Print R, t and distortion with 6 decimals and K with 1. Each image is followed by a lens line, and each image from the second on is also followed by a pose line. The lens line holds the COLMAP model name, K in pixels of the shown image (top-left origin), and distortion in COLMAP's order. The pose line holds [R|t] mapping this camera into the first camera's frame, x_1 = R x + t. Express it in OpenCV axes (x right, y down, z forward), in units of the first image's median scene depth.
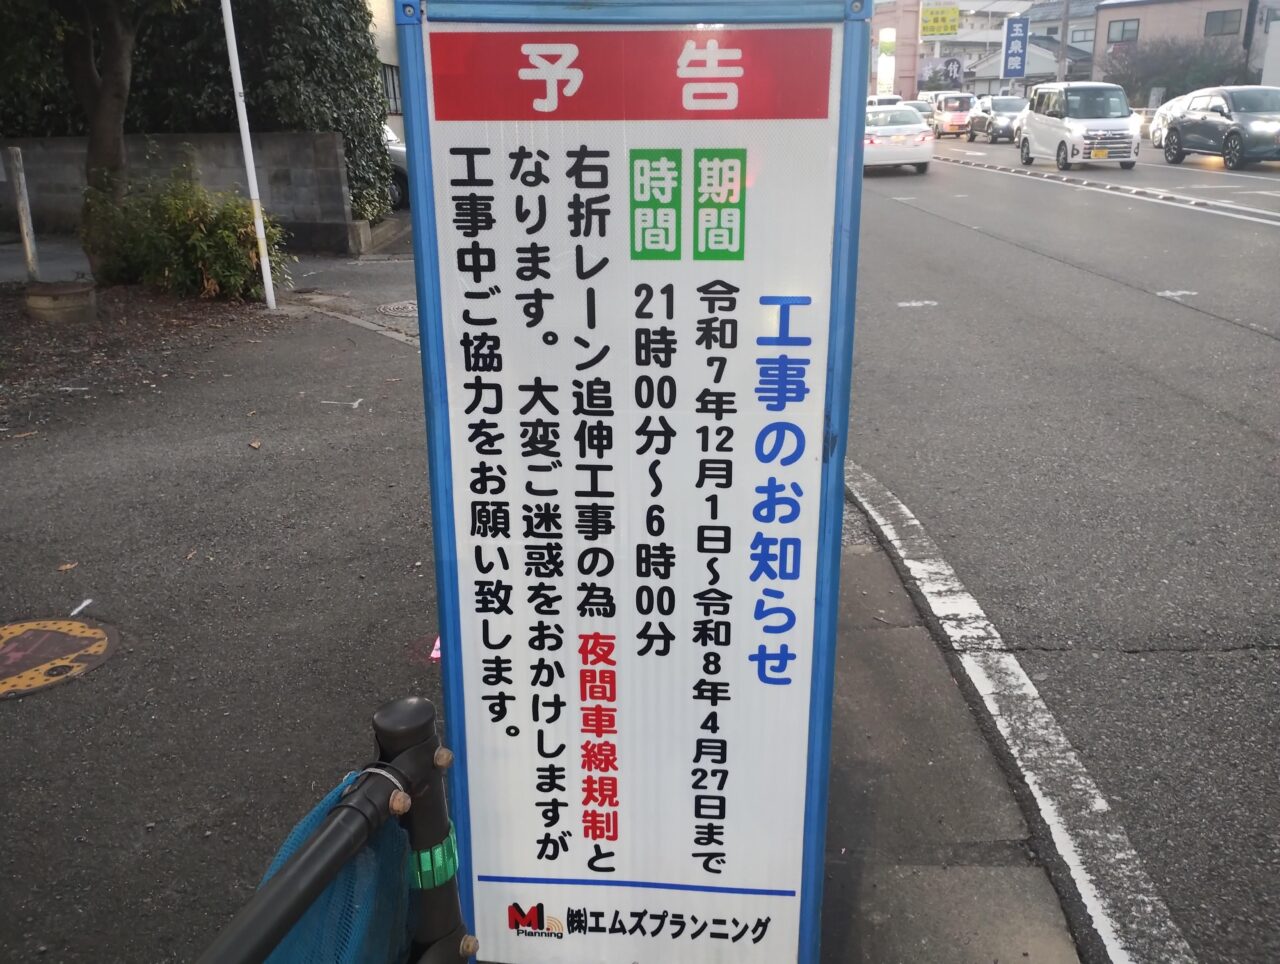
lens RADIAL K [[1054.1, 0, 639.2], [0, 1054.1, 483.7], [0, 0, 1]] dist [0.026652, -0.028542]
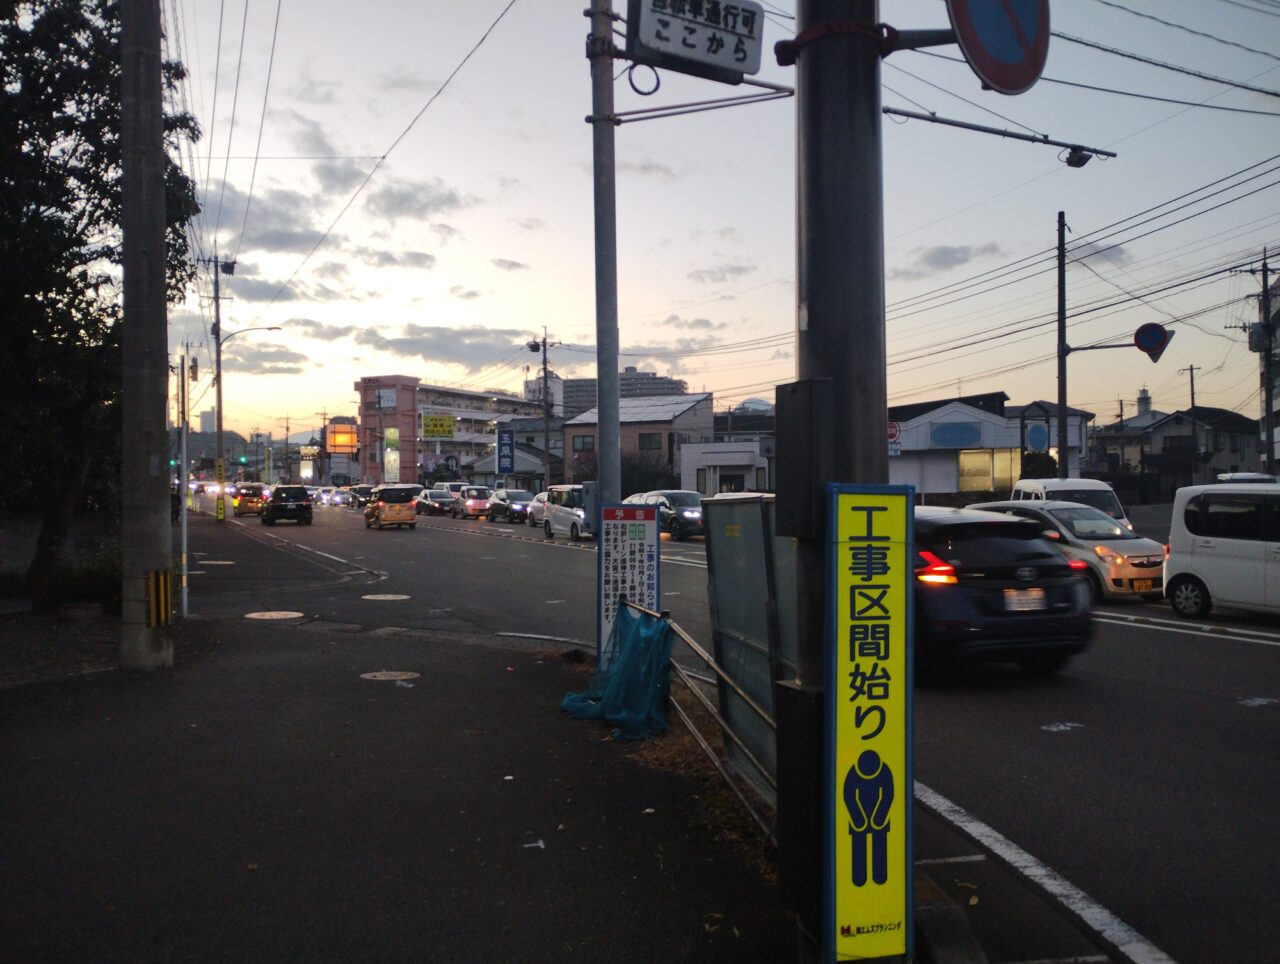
lens RADIAL K [[1054.1, 0, 641.1], [0, 1054.1, 485.4], [0, 0, 1]] dist [0.026652, -0.028542]
pose [[0.892160, 0.023258, 0.451120, -0.171680], [0.131220, 0.942265, -0.308088, 0.088699], [-0.432240, 0.334060, 0.837599, -0.274980]]
